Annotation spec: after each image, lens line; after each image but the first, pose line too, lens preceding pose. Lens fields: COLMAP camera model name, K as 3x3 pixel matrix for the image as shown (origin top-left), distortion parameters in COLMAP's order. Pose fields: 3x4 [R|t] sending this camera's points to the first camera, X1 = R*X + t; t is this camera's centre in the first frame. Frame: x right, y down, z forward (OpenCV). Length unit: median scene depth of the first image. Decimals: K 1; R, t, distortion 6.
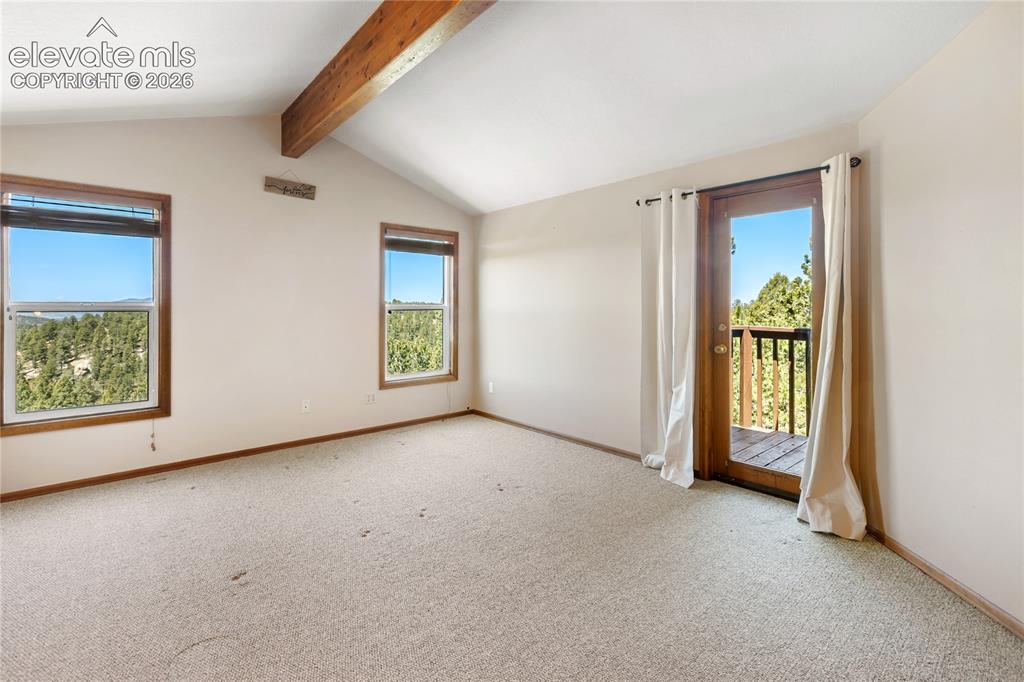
lens RADIAL K [[469.5, 0, 512.7], [0, 469.5, 314.8], [0, 0, 1]] dist [0.002243, 0.000248]
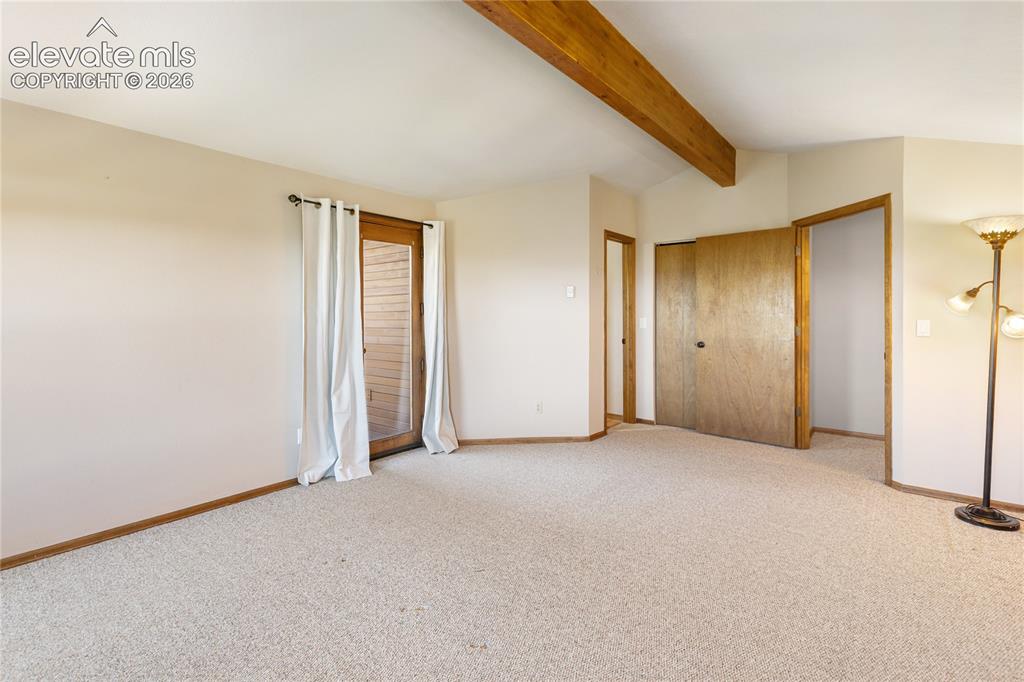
lens RADIAL K [[467.3, 0, 512.0], [0, 467.3, 327.4], [0, 0, 1]] dist [0.000094, -0.000208]
pose [[-0.161569, -0.030634, 0.986386, -0.728589], [0.017375, 0.999275, 0.033880, -0.016823], [-0.986709, 0.022613, -0.160919, 0.780681]]
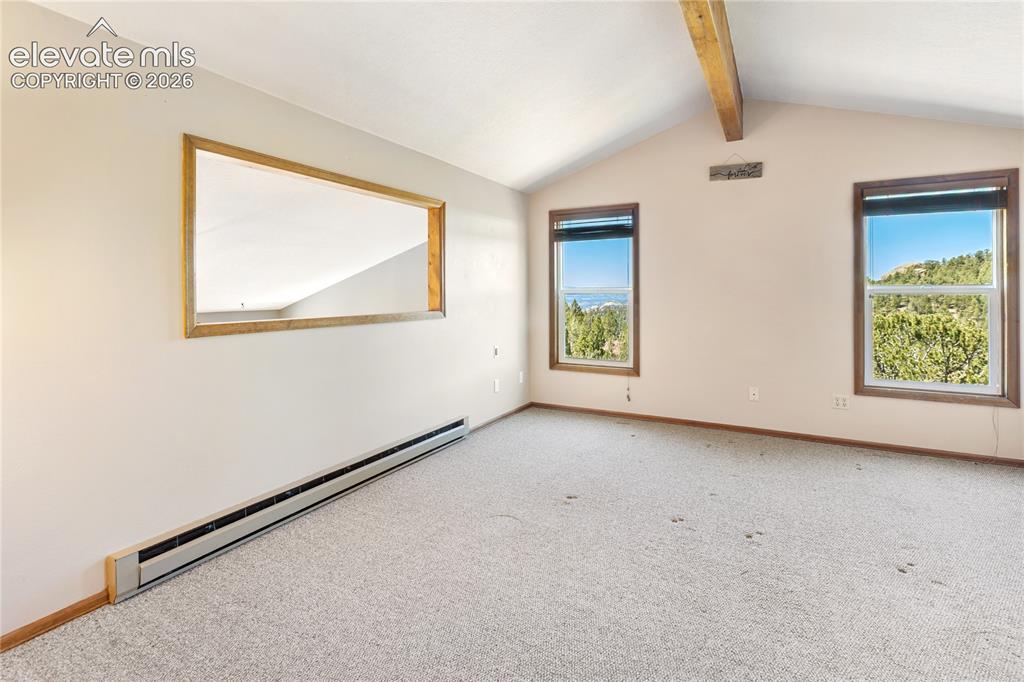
lens RADIAL K [[482.2, 0, 510.3], [0, 482.2, 290.0], [0, 0, 1]] dist [-0.000507, -0.000290]
pose [[0.335659, -0.004485, -0.941973, 0.386919], [-0.012451, 0.999880, -0.009197, -0.001533], [0.941901, 0.014816, 0.335563, 0.240752]]
